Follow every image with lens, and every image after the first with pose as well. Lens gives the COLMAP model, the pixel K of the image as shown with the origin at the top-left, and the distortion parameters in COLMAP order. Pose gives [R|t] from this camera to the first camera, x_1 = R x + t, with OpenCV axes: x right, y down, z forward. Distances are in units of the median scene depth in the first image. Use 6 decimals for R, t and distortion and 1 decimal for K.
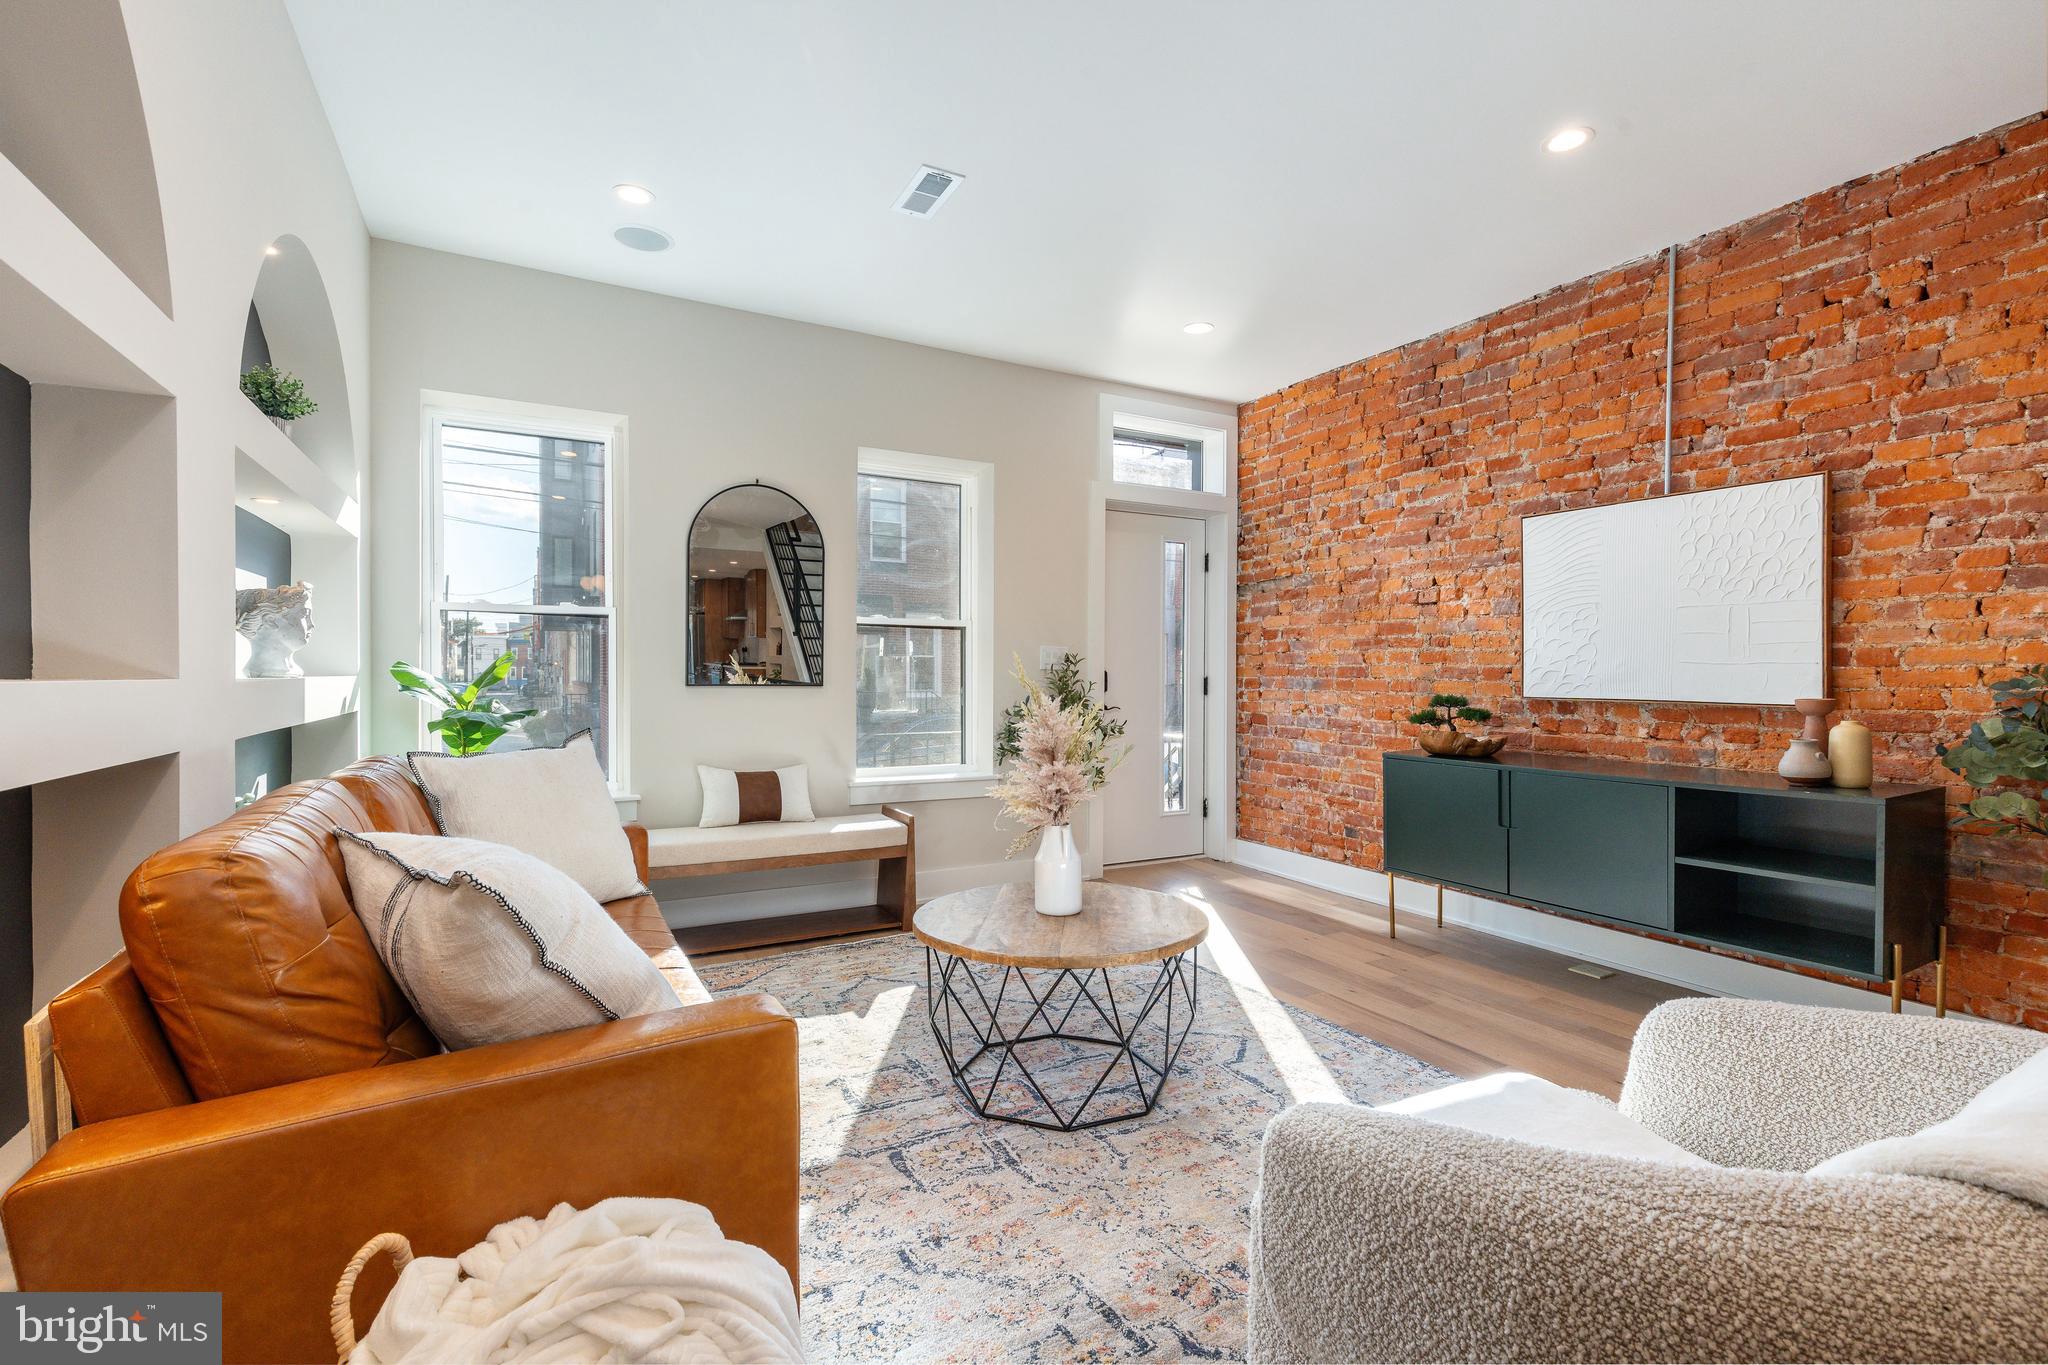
lens RADIAL K [[915.3, 0, 1025.2], [0, 915.3, 695.1], [0, 0, 1]] dist [0.005175, 0.000285]
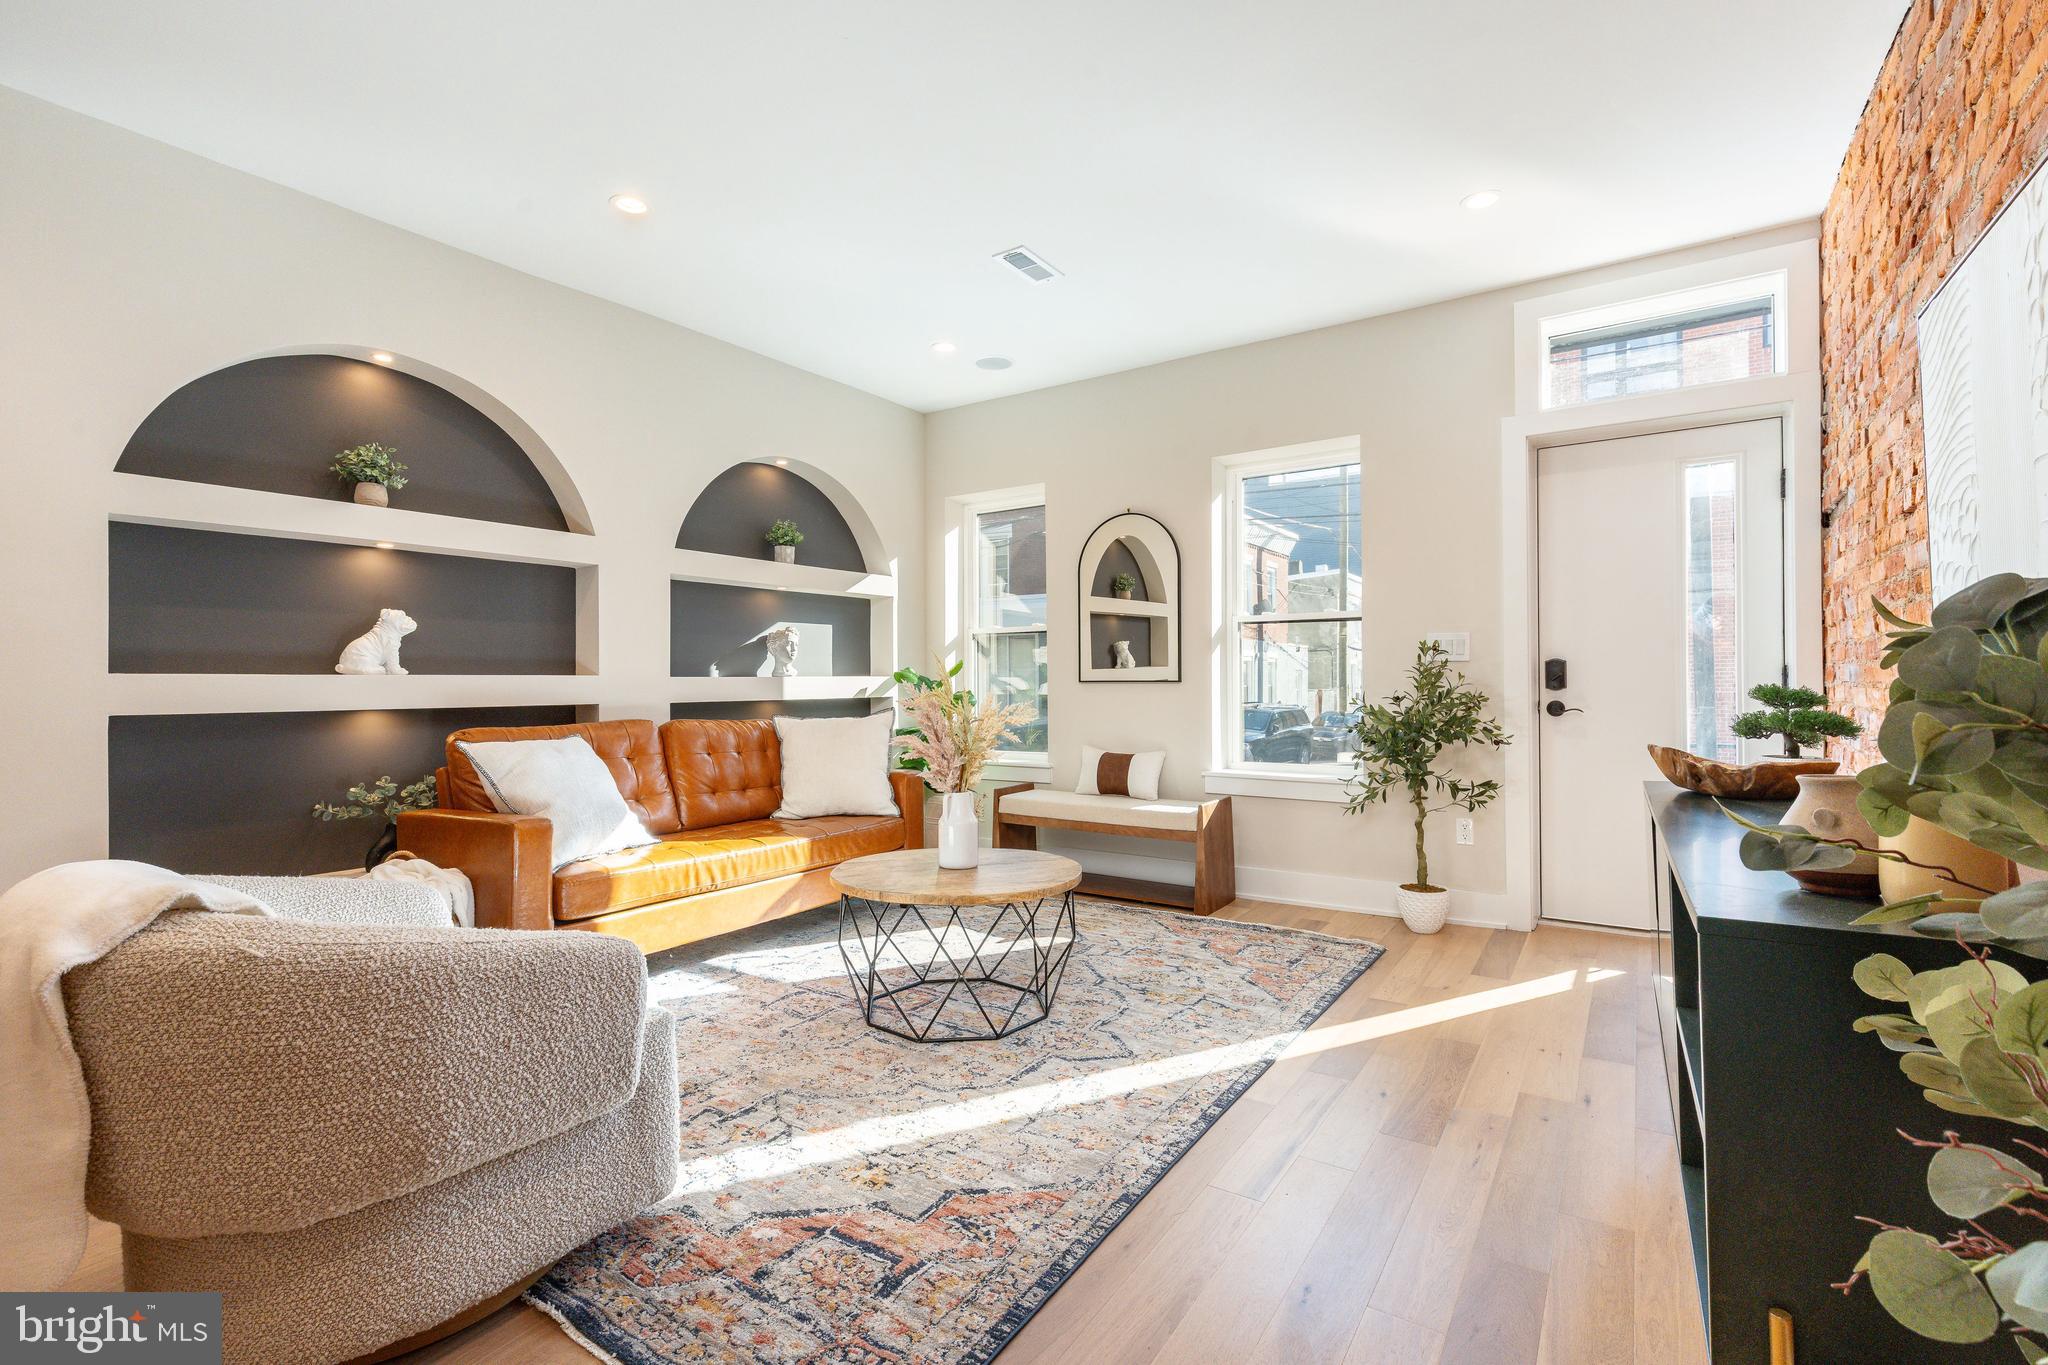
lens RADIAL K [[915.3, 0, 1007.1], [0, 915.3, 677.9], [0, 0, 1]] dist [0.005175, 0.000285]
pose [[0.456104, -0.012183, -0.889843, 0.781544], [-0.012282, 0.999725, -0.019983, 0.012263], [0.889842, 0.020044, 0.455829, 0.360613]]
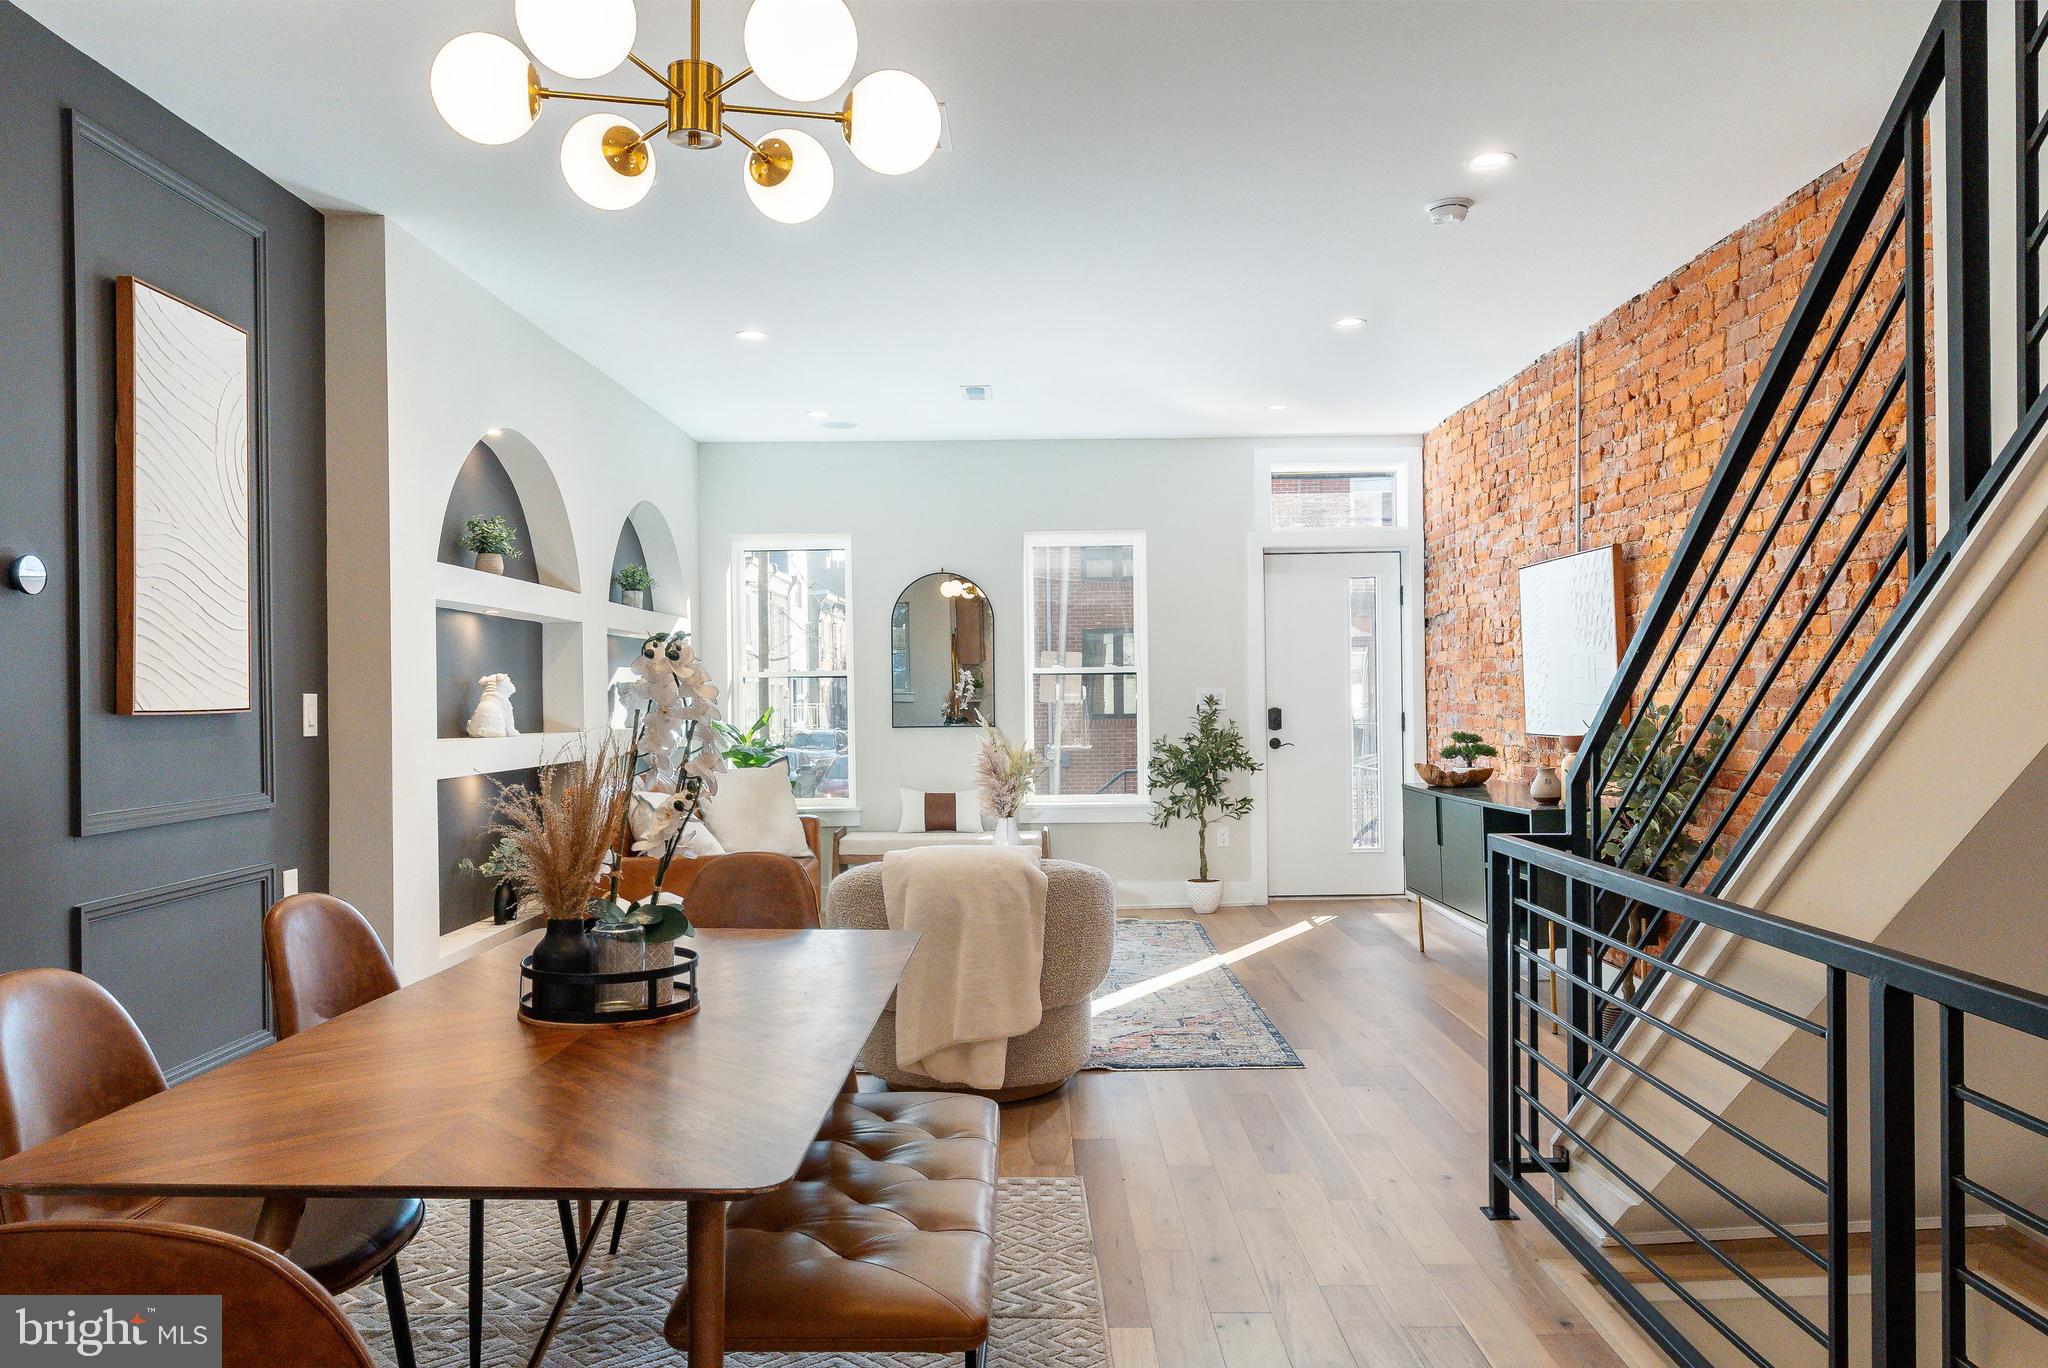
lens RADIAL K [[1447.1, 0, 996.1], [0, 1447.1, 691.5], [0, 0, 1]] dist [0.001784, -0.002206]
pose [[0.869817, -0.017431, -0.493067, 0.879442], [0.005237, 0.999646, -0.026102, -0.006852], [0.493347, 0.020121, 0.869600, -0.834401]]
